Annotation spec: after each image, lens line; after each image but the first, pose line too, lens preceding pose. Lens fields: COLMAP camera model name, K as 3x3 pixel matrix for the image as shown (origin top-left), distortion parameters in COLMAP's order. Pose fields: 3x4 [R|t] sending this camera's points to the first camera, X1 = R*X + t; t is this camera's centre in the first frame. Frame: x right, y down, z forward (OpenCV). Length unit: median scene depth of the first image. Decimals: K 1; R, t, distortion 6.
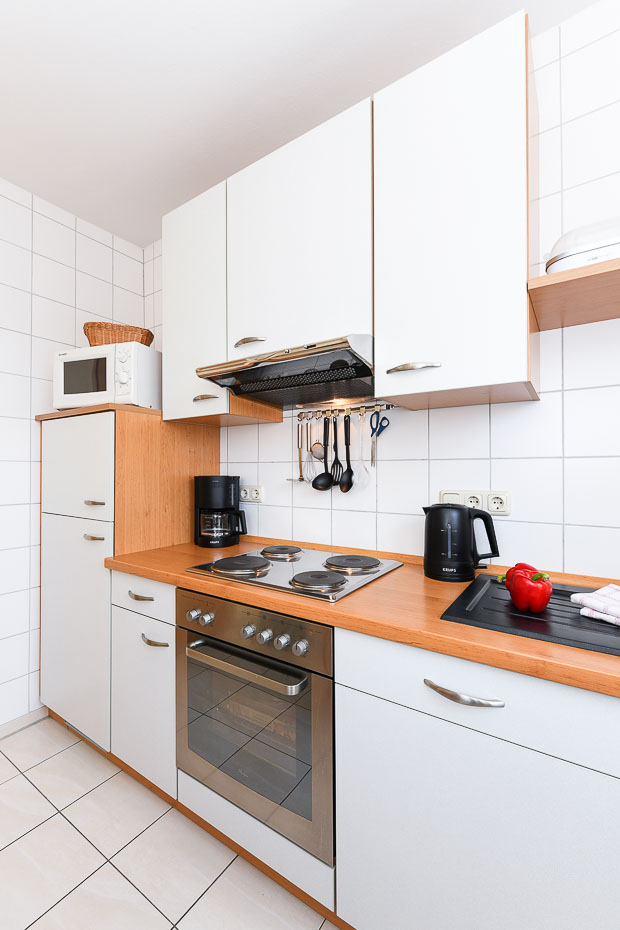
lens RADIAL K [[398.9, 0, 306.7], [0, 398.9, 471.8], [0, 0, 1]] dist [-0.000736, 0.000215]
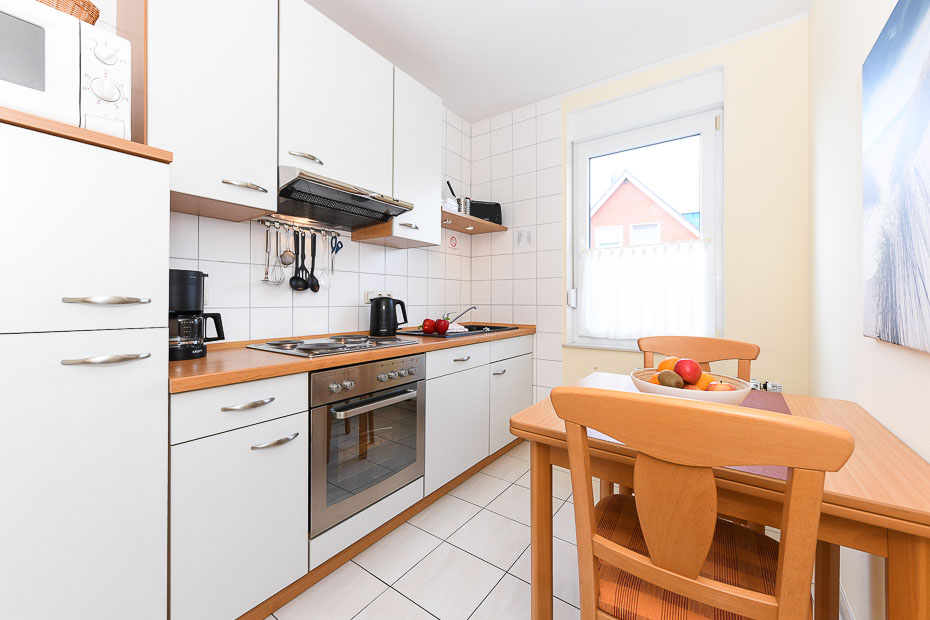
lens RADIAL K [[367.6, 0, 467.9], [0, 367.6, 304.7], [0, 0, 1]] dist [0.002488, -0.000691]
pose [[0.034579, -0.010068, 0.999351, -1.126418], [-0.008049, 0.999914, 0.010353, 0.077326], [-0.999370, -0.008402, 0.034495, 0.471020]]
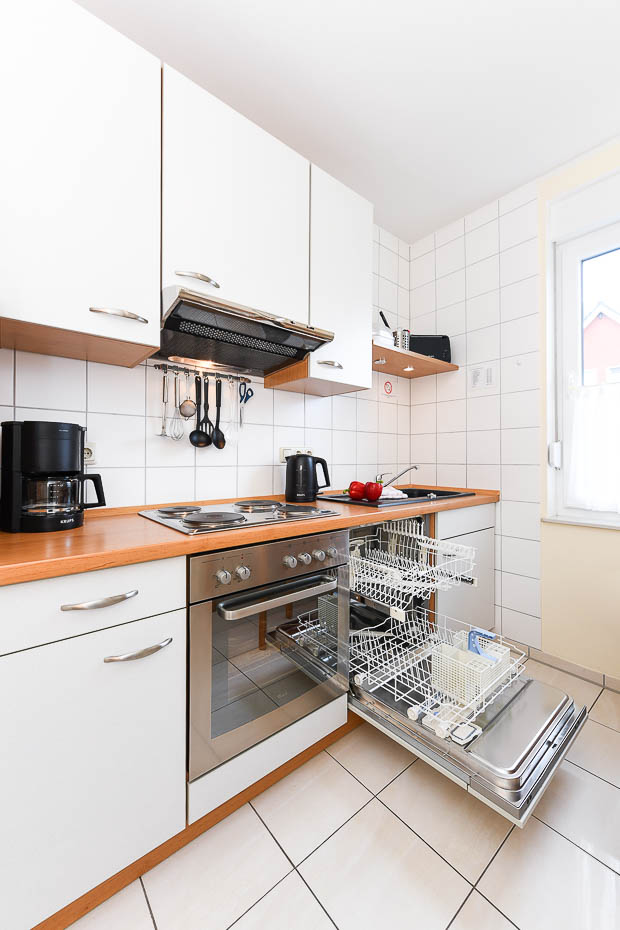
lens RADIAL K [[367.6, 0, 305.0], [0, 367.6, 458.9], [0, 0, 1]] dist [0.002488, -0.000691]
pose [[0.293010, 0.000828, 0.956109, -0.831724], [-0.006336, 0.999979, 0.001075, 0.078128], [-0.956088, -0.006373, 0.293009, 0.491319]]
